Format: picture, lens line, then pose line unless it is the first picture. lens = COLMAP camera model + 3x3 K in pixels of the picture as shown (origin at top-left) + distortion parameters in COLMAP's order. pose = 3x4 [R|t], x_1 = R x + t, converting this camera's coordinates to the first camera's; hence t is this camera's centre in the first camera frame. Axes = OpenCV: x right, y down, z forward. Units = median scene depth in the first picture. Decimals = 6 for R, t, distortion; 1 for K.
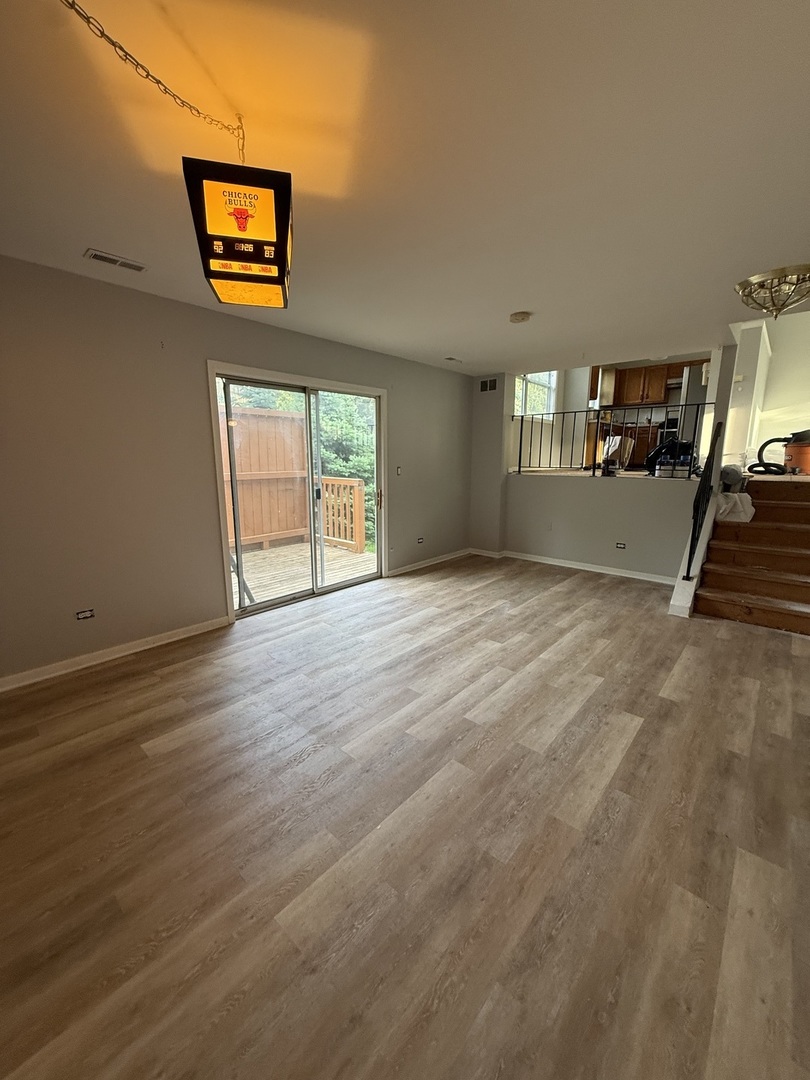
lens RADIAL K [[435.7, 0, 406.1], [0, 435.7, 540.9], [0, 0, 1]] dist [-0.000066, -0.000129]
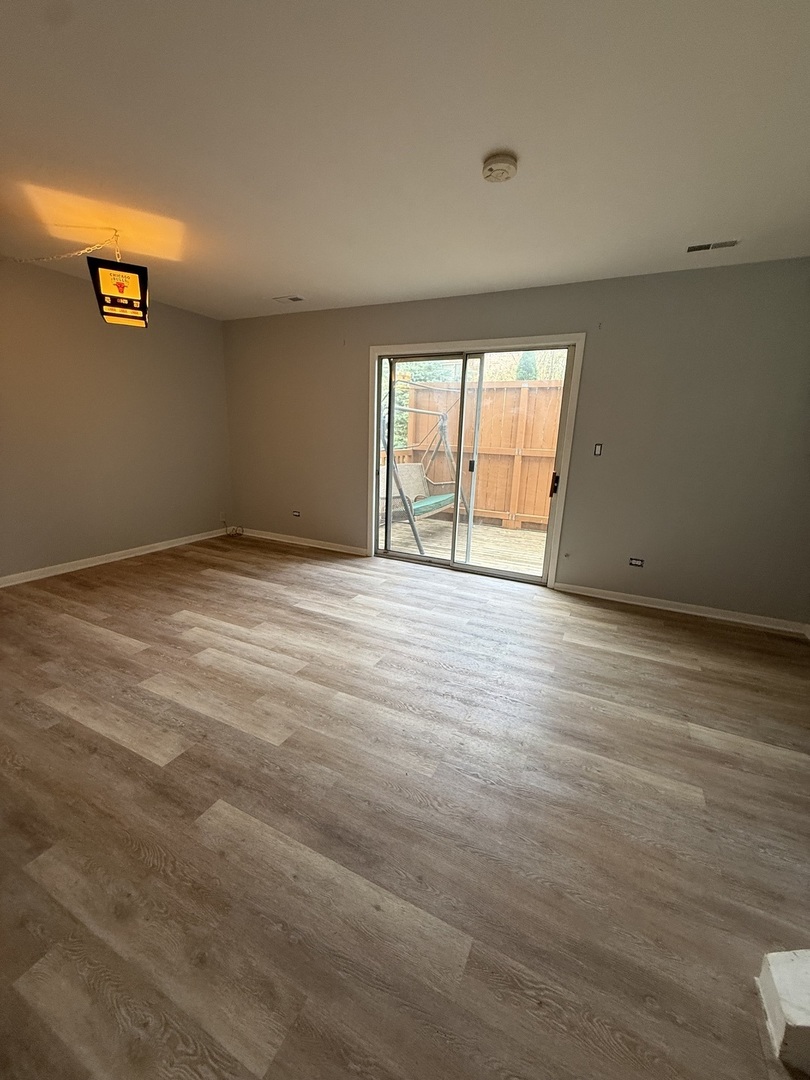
lens RADIAL K [[435.7, 0, 405.6], [0, 435.7, 538.7], [0, 0, 1]] dist [-0.000066, -0.000129]
pose [[0.249830, 0.231520, -0.940204, 0.865251], [-0.218776, 0.959382, 0.178110, -0.117509], [0.943251, 0.161197, 0.290334, 0.777299]]
